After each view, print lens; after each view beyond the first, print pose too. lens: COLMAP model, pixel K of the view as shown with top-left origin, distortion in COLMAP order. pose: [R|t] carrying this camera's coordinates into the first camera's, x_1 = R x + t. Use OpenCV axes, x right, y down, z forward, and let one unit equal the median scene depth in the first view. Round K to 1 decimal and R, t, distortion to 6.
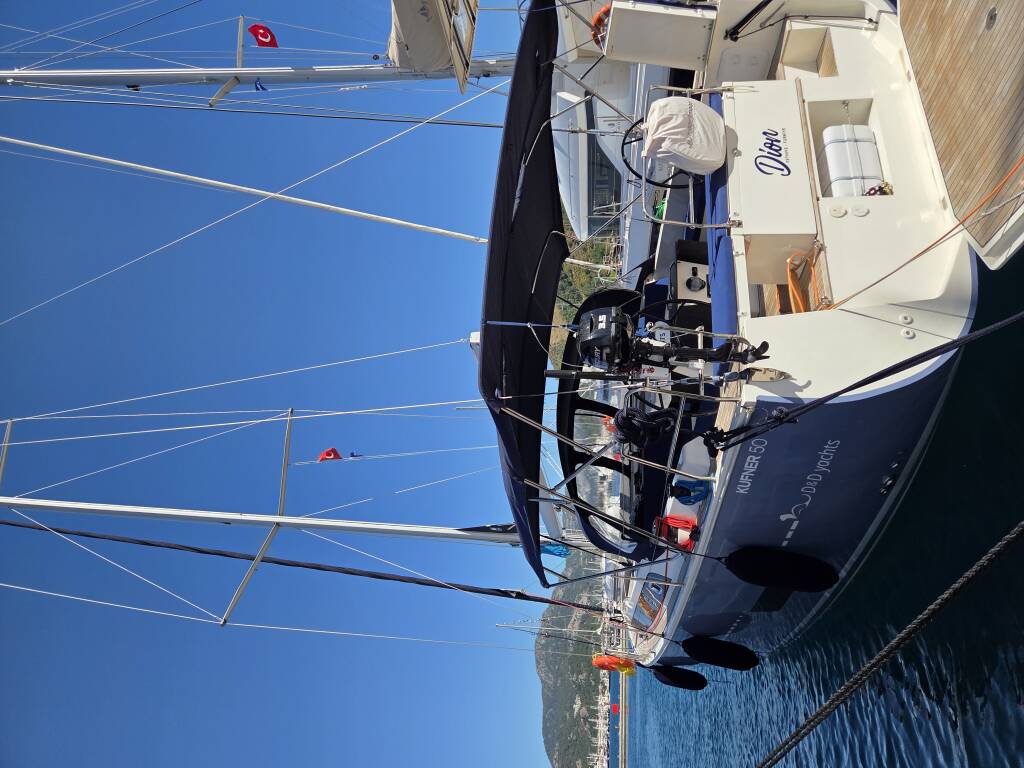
lens RADIAL K [[685.0, 0, 508.8], [0, 685.0, 385.8], [0, 0, 1]] dist [0.052181, -0.022084]
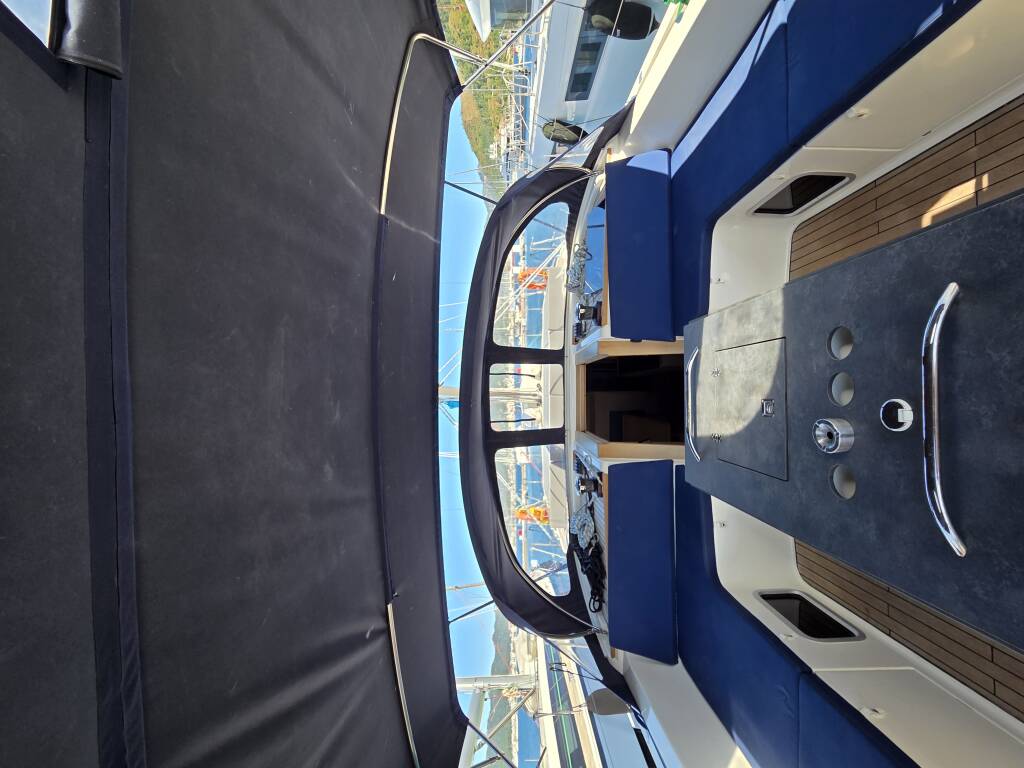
lens RADIAL K [[419.6, 0, 517.5], [0, 419.6, 384.1], [0, 0, 1]] dist [0.009267, -0.002367]
pose [[0.986238, -0.101268, 0.130691, 0.126349], [0.025968, 0.875535, 0.482457, -0.285925], [-0.163282, -0.472423, 0.866115, 1.173652]]
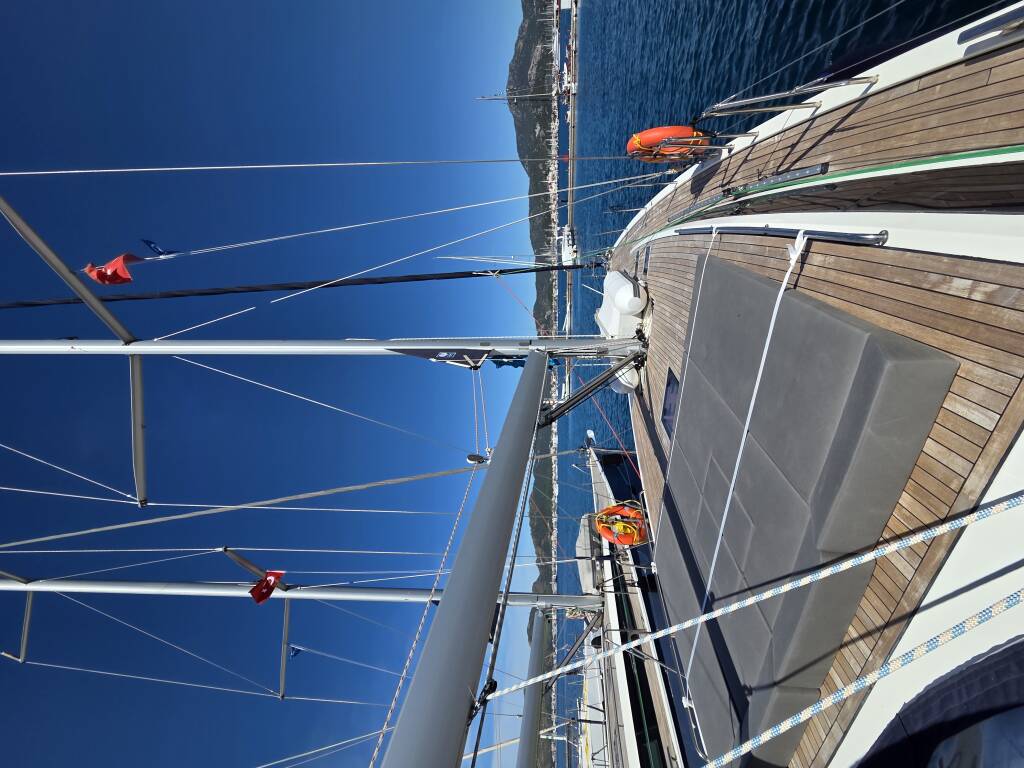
lens RADIAL K [[419.6, 0, 513.9], [0, 419.6, 381.9], [0, 0, 1]] dist [0.009267, -0.002367]
pose [[0.990034, -0.136743, -0.033673, 0.146554], [0.105388, 0.560801, 0.821216, -0.261432], [-0.093412, -0.816581, 0.569623, 2.022367]]
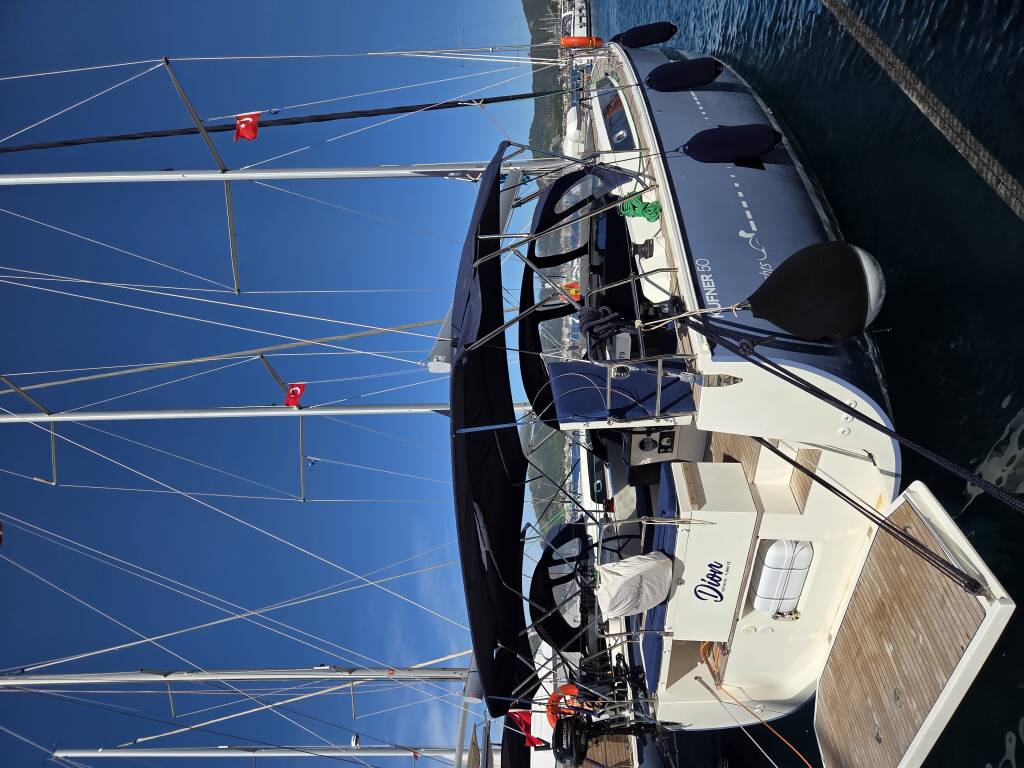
lens RADIAL K [[685.0, 0, 504.0], [0, 685.0, 385.6], [0, 0, 1]] dist [0.052181, -0.022084]
pose [[0.986851, -0.151676, -0.055851, 0.161389], [0.113315, 0.402828, 0.908234, -1.486225], [-0.115260, -0.902621, 0.414718, 0.859518]]
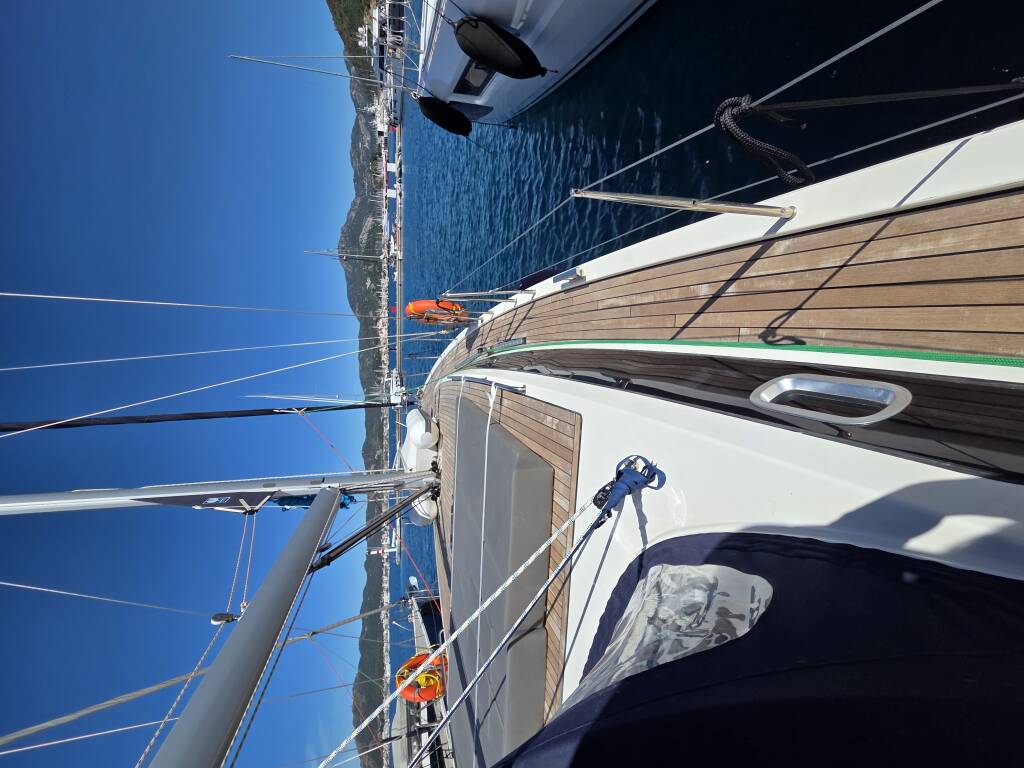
lens RADIAL K [[419.6, 0, 513.3], [0, 419.6, 381.7], [0, 0, 1]] dist [0.009267, -0.002367]
pose [[0.915733, -0.112665, 0.385667, 0.225438], [-0.151081, 0.792880, 0.590353, -0.316573], [-0.372300, -0.598873, 0.709045, 1.939965]]
